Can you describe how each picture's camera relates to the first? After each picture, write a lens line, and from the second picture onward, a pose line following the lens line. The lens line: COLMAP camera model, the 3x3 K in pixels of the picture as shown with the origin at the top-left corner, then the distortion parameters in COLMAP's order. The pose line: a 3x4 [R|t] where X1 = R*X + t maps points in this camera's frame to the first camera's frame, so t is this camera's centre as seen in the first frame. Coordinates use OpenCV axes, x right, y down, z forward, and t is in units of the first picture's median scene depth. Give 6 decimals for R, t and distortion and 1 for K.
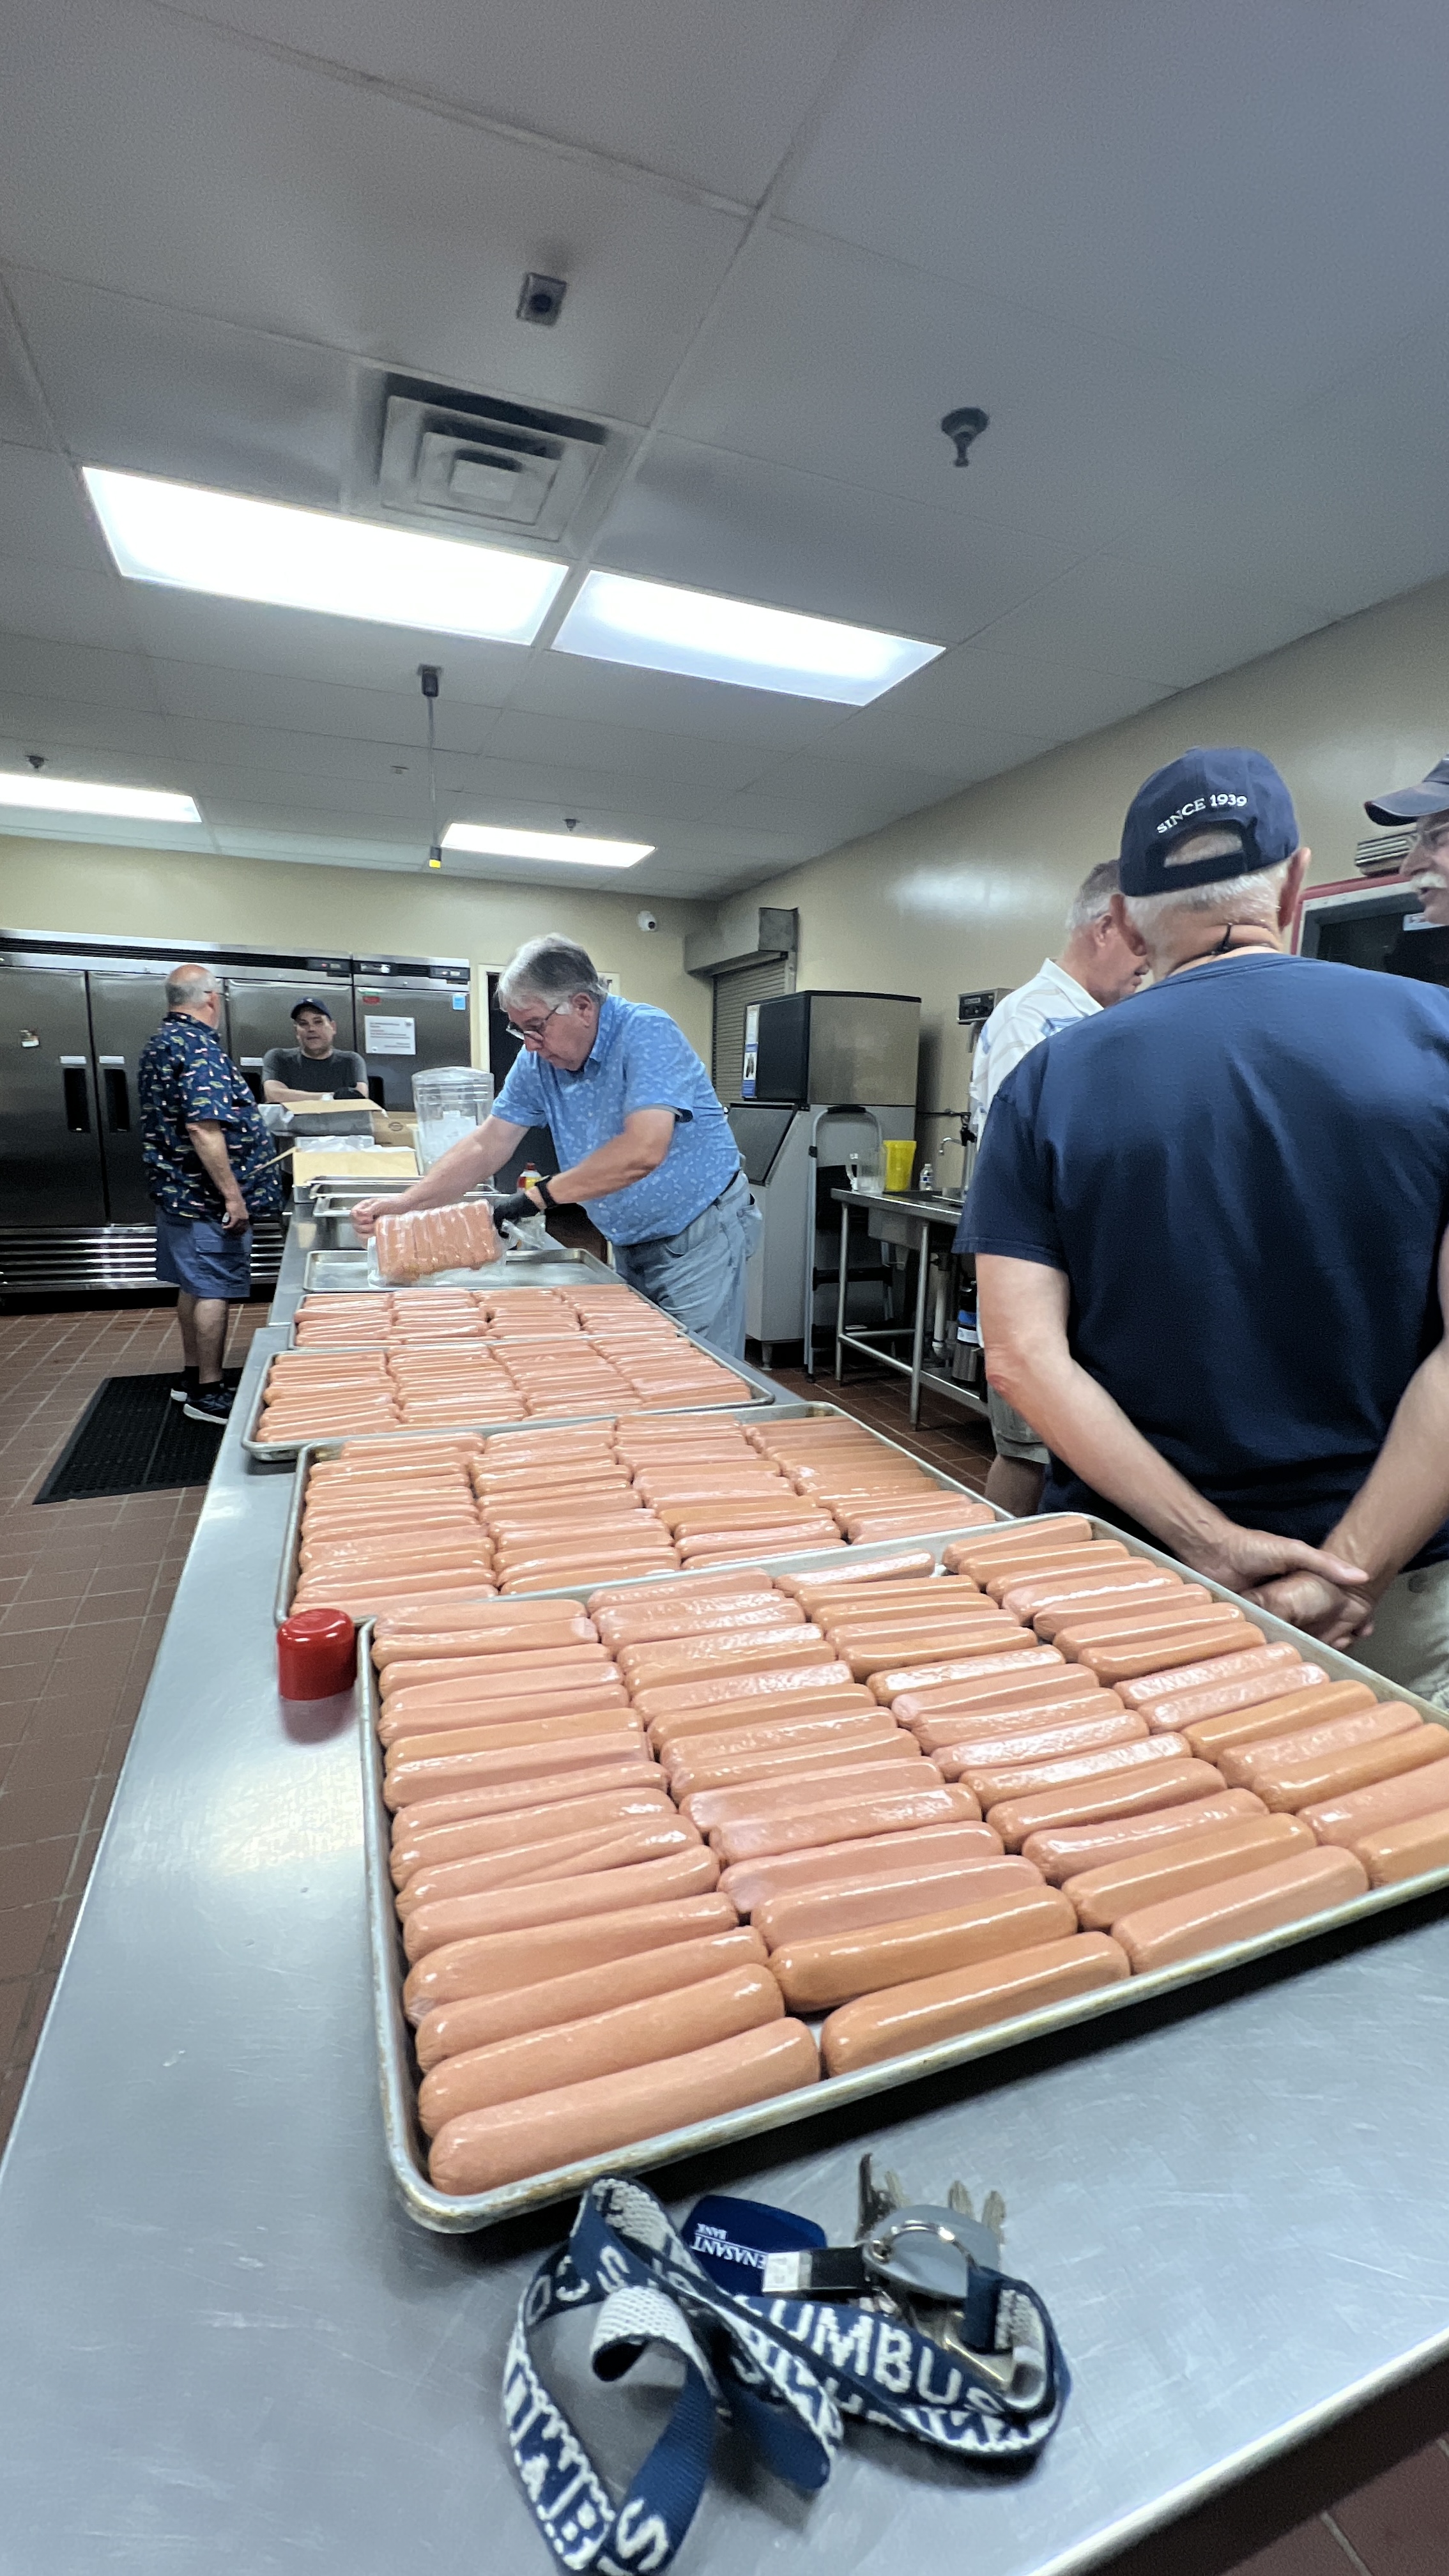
lens RADIAL K [[1034.1, 0, 731.2], [0, 1034.1, 1295.3], [0, 0, 1]] dist [-0.012714, 0.001640]
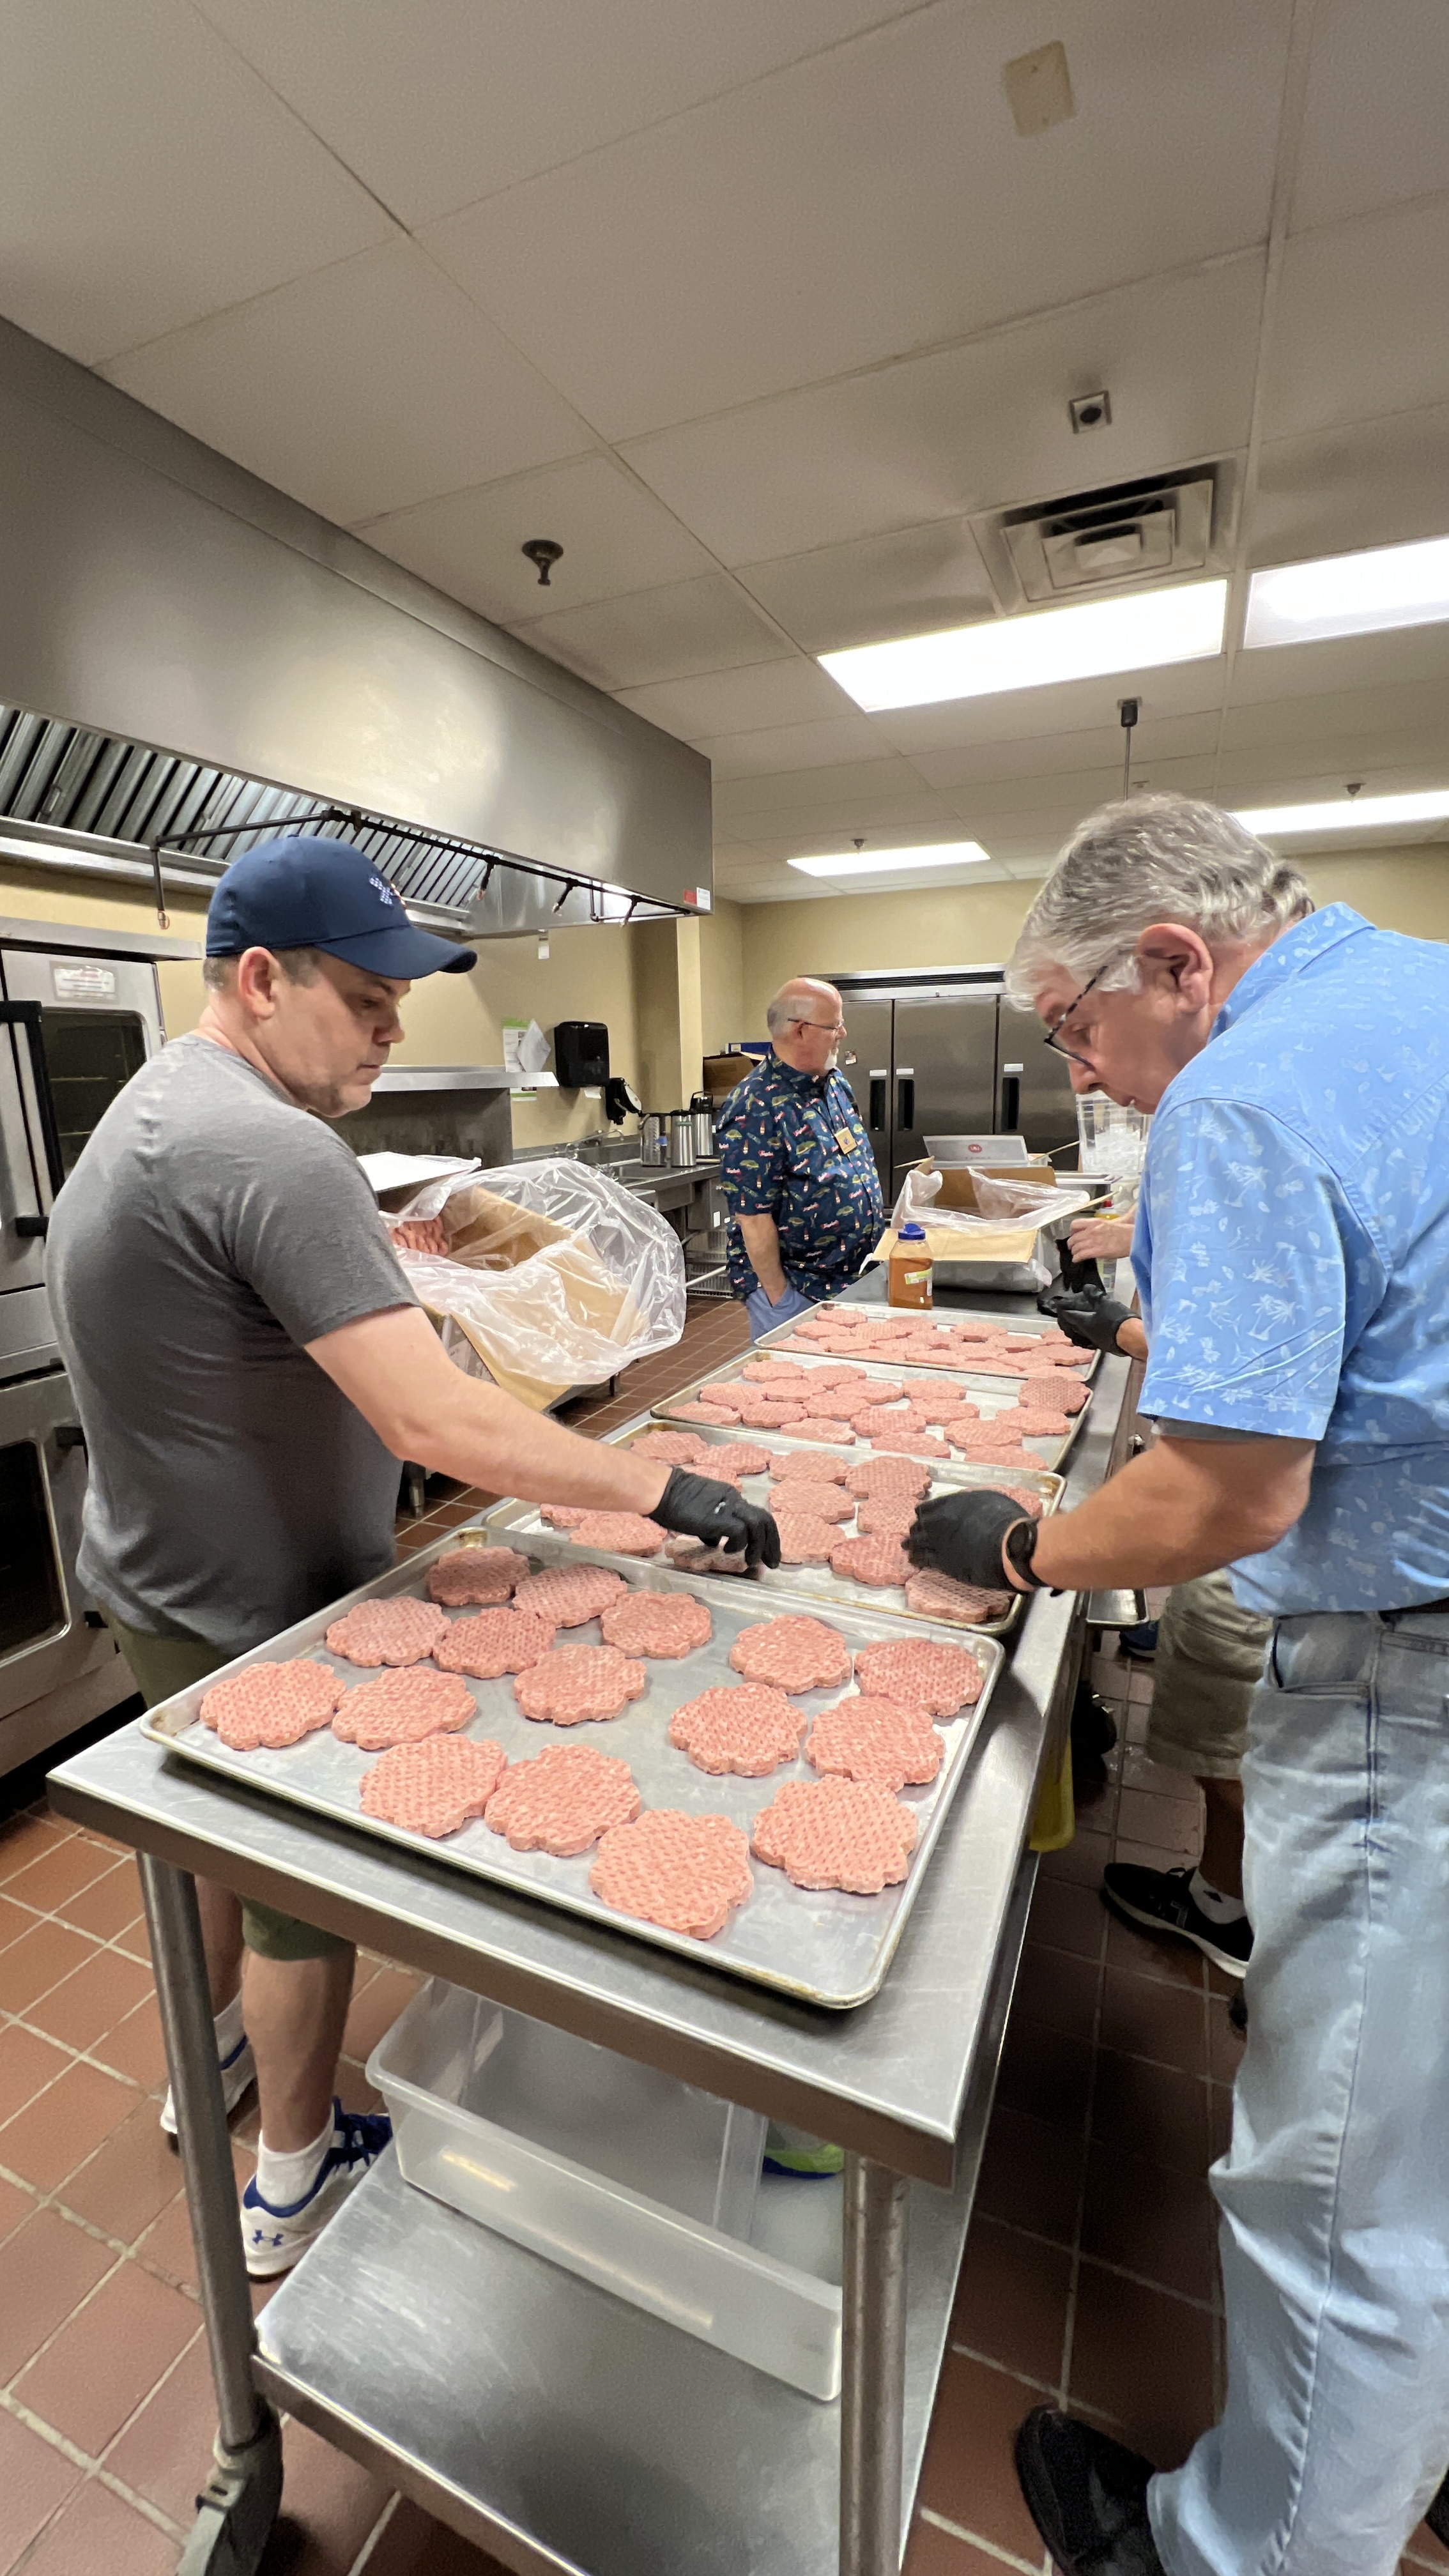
lens RADIAL K [[1034.1, 0, 709.1], [0, 1034.1, 1291.1], [0, 0, 1]] dist [-0.012714, 0.001640]
pose [[0.697530, 0.110962, -0.707912, 0.214457], [-0.098054, 0.993425, 0.059099, -0.038840], [0.709815, 0.028190, 0.703823, -0.013709]]
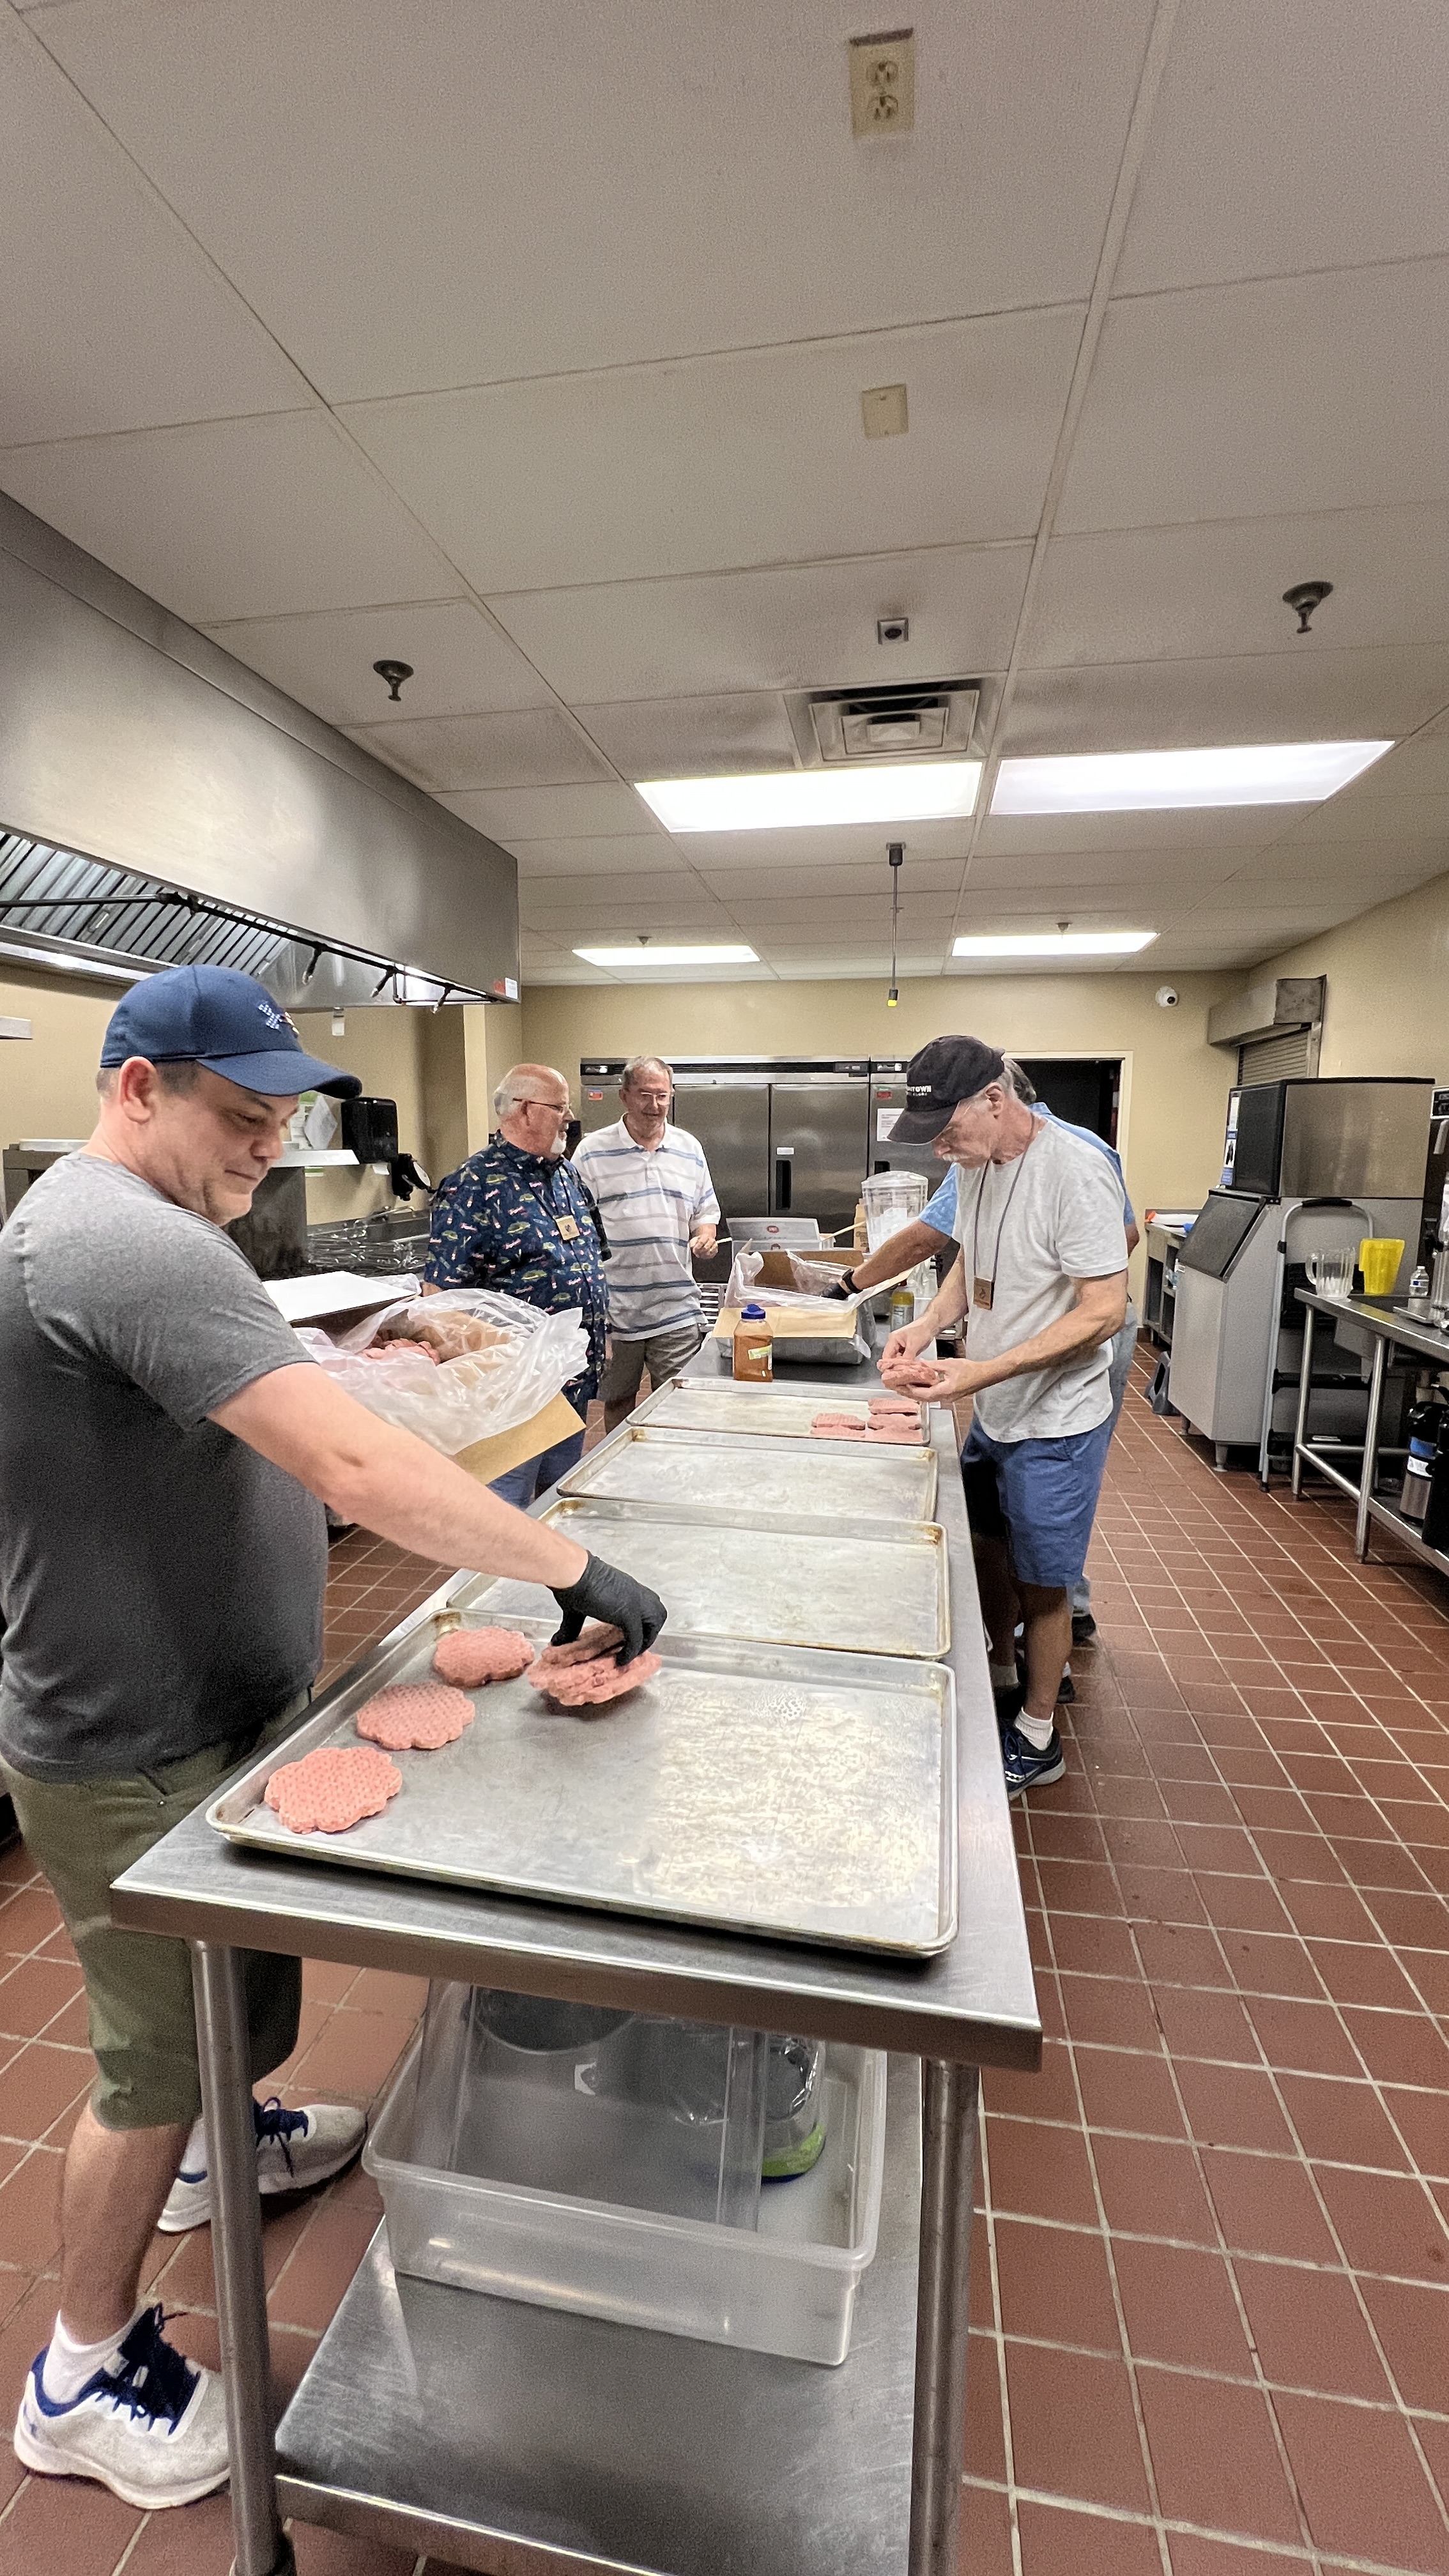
lens RADIAL K [[1034.1, 0, 719.0], [0, 1034.1, 1291.0], [0, 0, 1]] dist [-0.012714, 0.001640]
pose [[0.850843, 0.053232, -0.522717, 0.189226], [-0.080474, 0.996319, -0.029529, -0.041458], [0.519221, 0.067189, 0.851995, -0.095001]]
